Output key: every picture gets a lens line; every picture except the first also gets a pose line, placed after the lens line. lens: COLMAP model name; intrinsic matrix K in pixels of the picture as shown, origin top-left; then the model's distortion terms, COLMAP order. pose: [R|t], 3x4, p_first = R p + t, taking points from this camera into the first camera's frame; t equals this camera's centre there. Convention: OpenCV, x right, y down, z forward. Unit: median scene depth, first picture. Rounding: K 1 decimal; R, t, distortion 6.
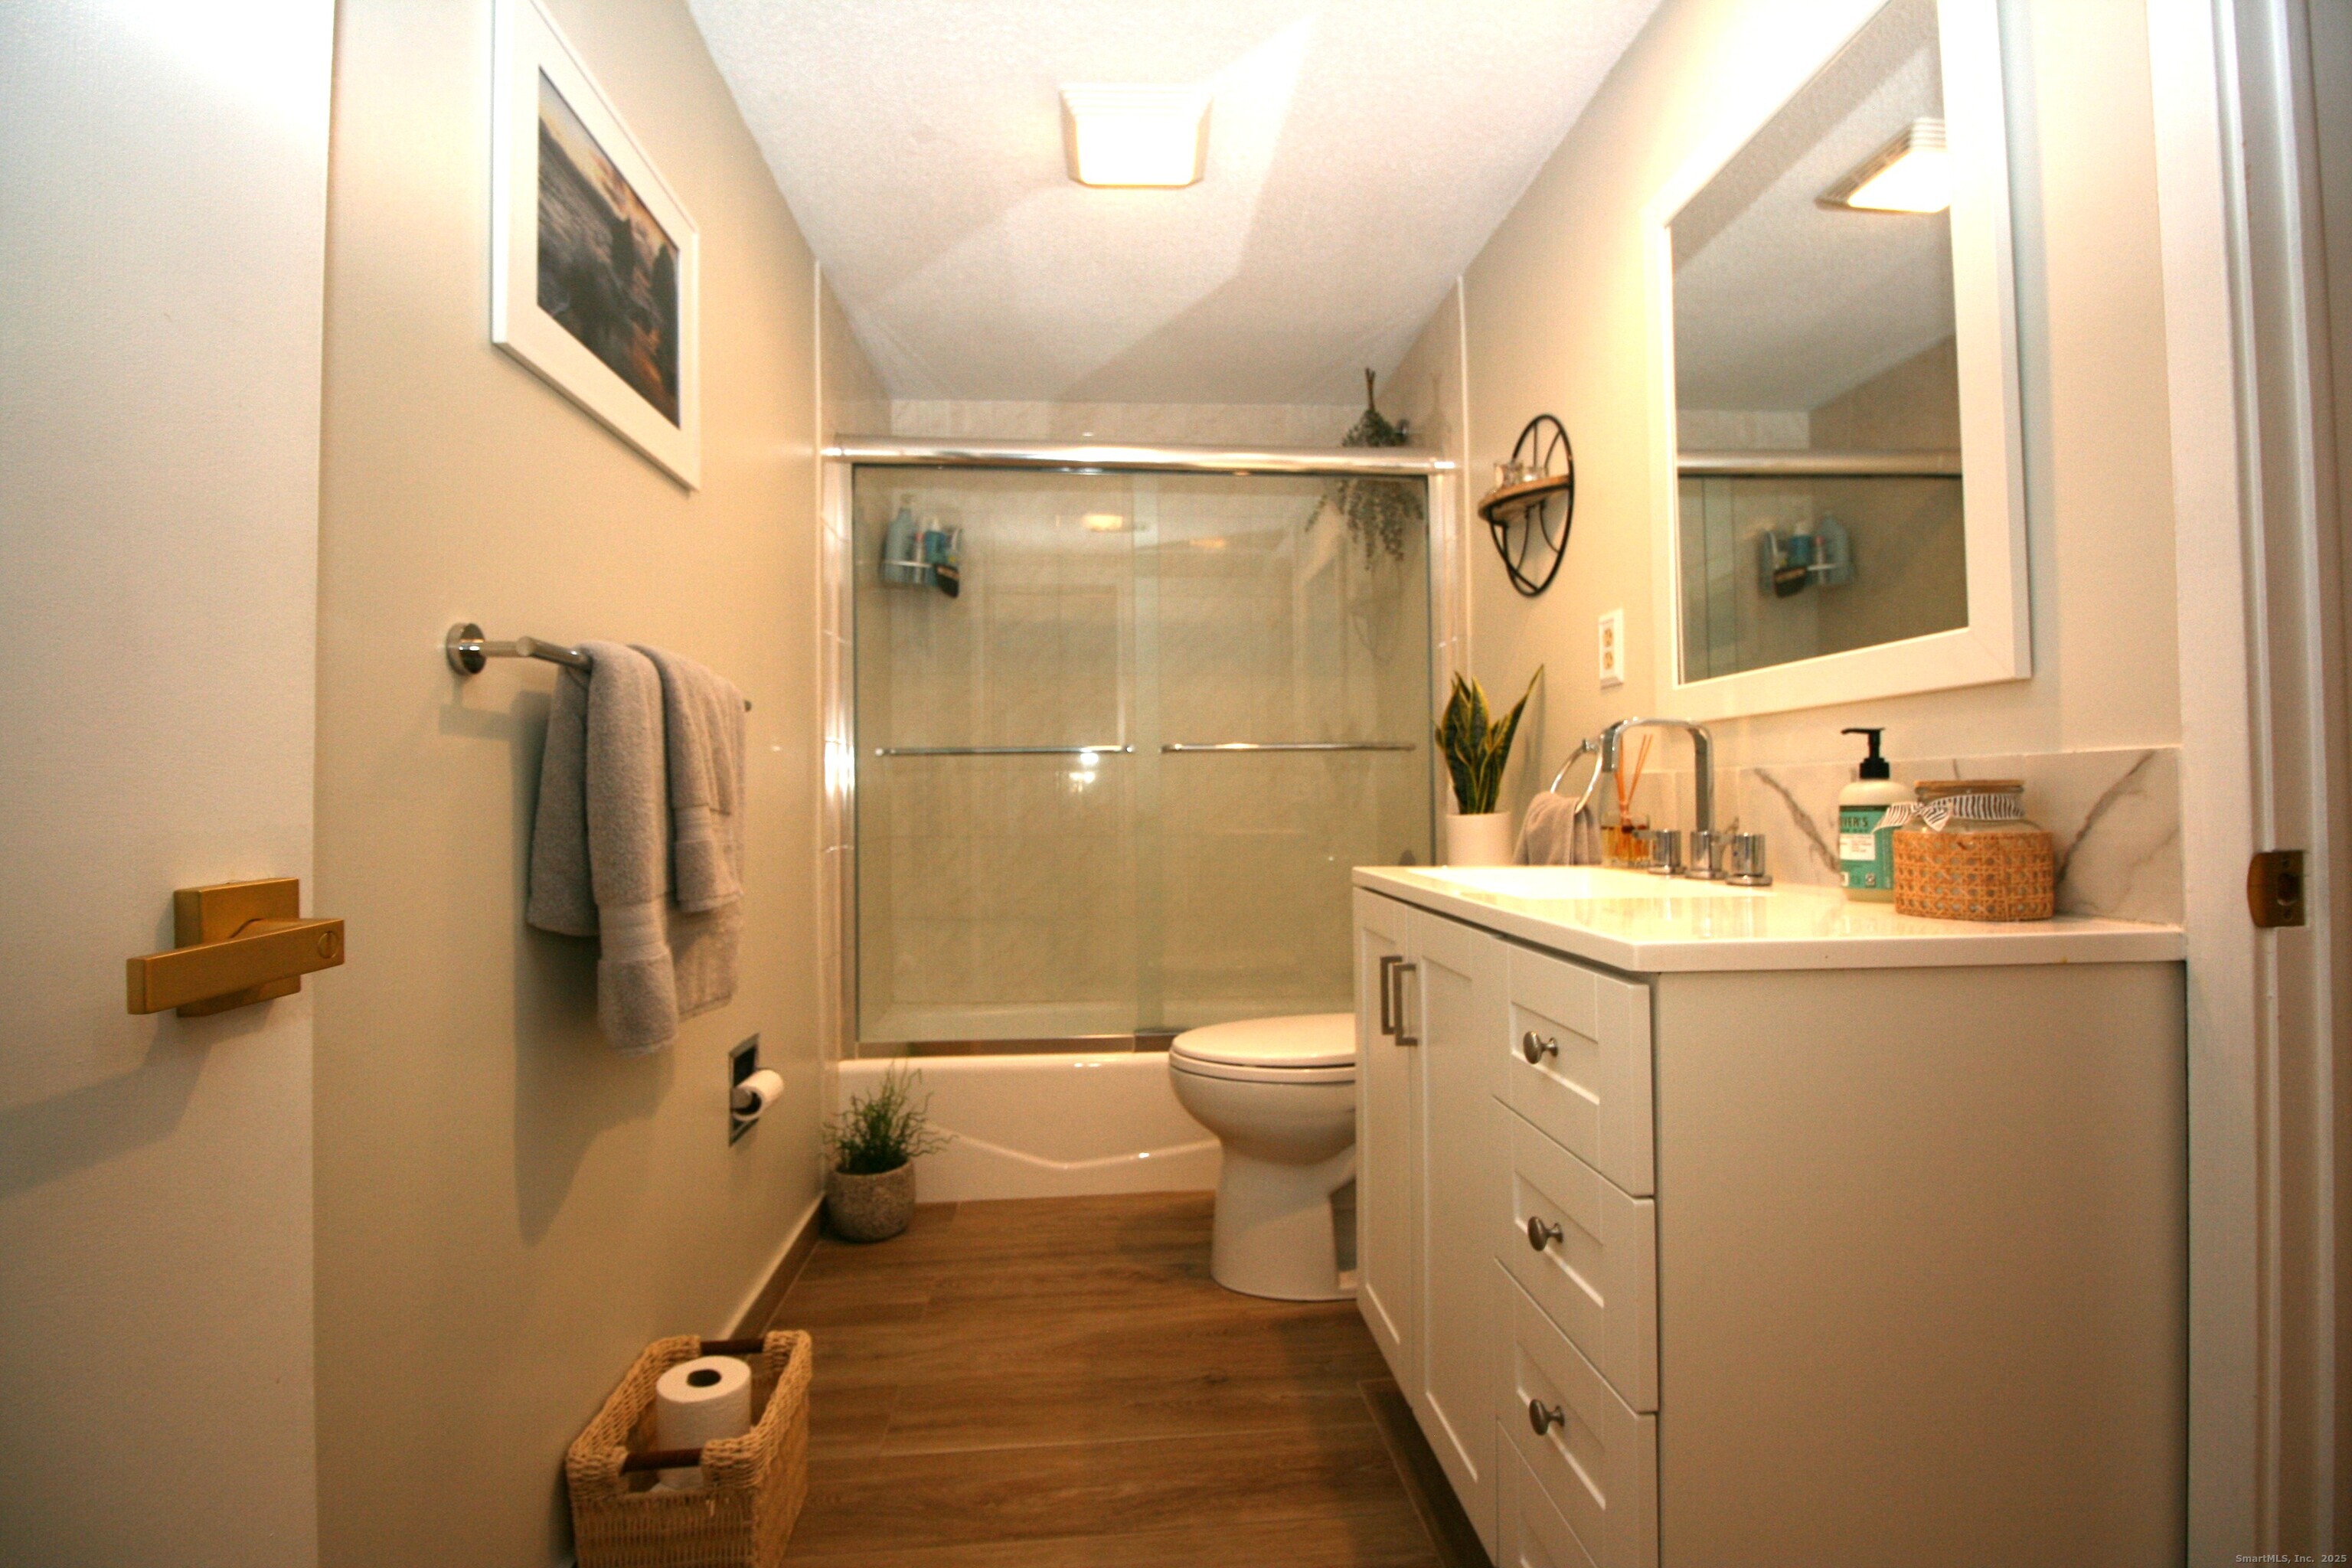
lens RADIAL K [[1097.9, 0, 1179.4], [0, 1097.9, 772.2], [0, 0, 1]] dist [0.002360, -0.015003]
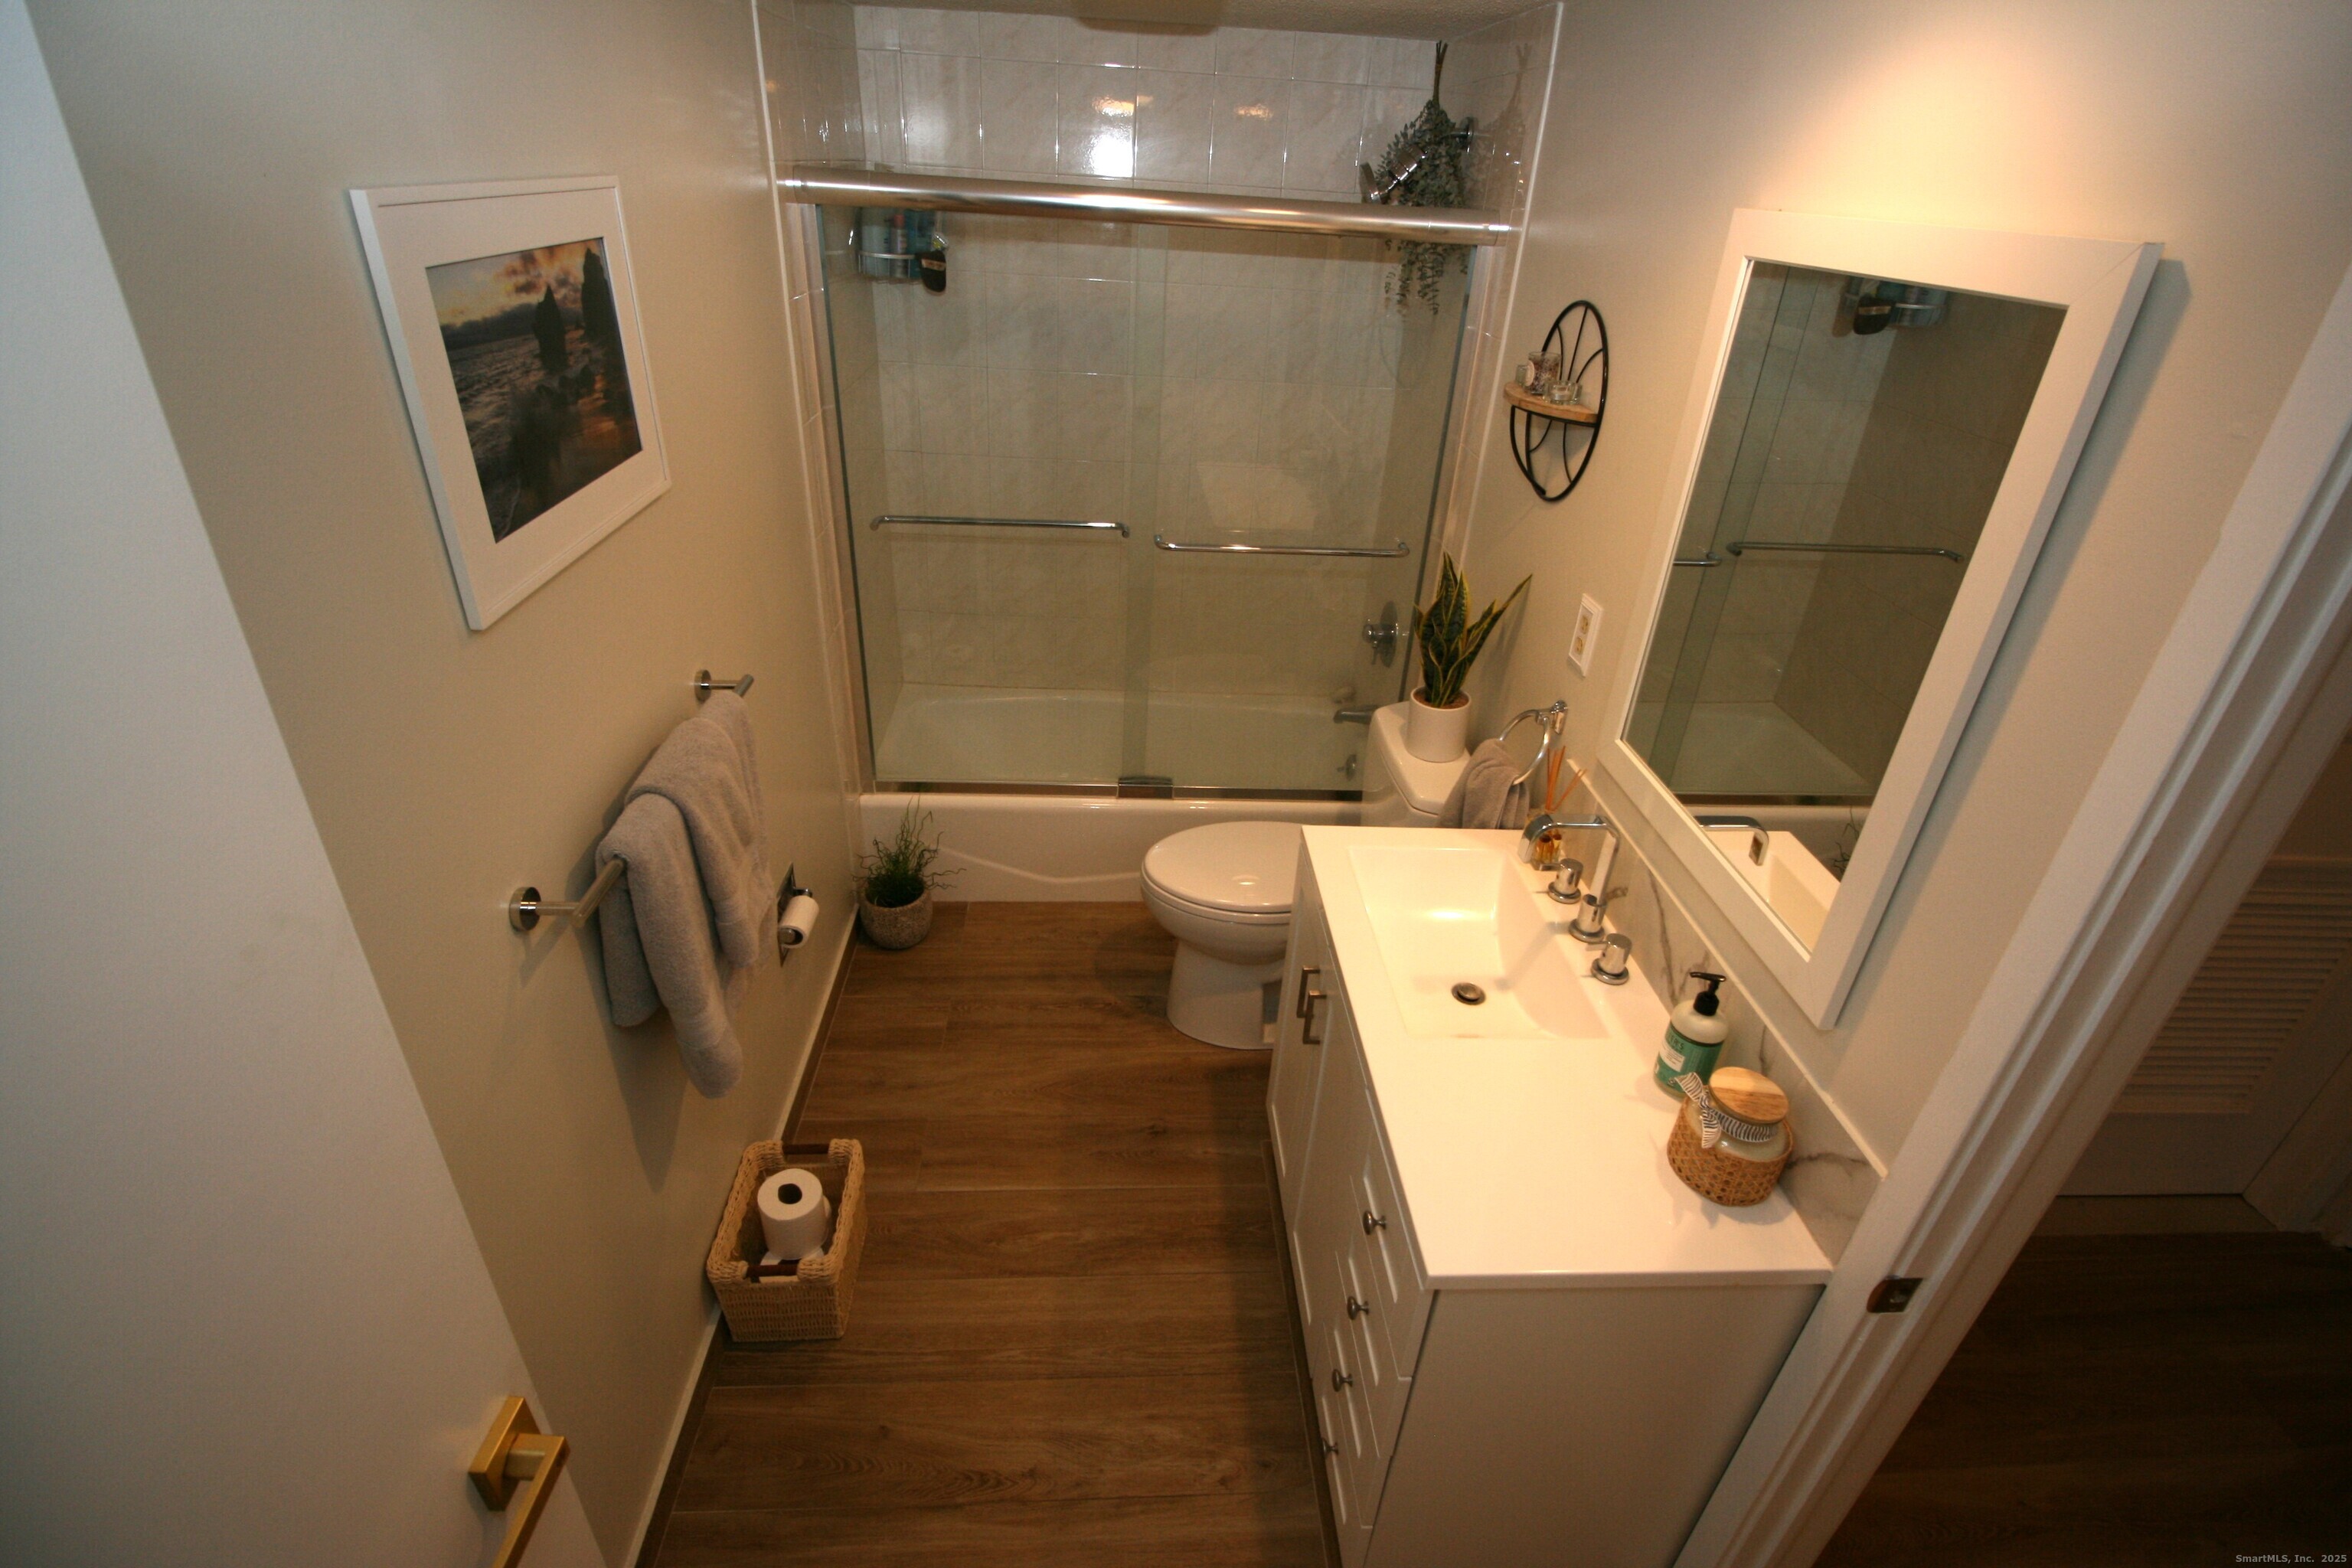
lens RADIAL K [[1097.9, 0, 1179.4], [0, 1097.9, 772.2], [0, 0, 1]] dist [0.002360, -0.015003]
pose [[0.997683, 0.067561, 0.007959, 0.017151], [-0.062227, 0.859062, 0.508076, -0.490287], [0.027489, -0.507394, 0.861276, 0.044491]]
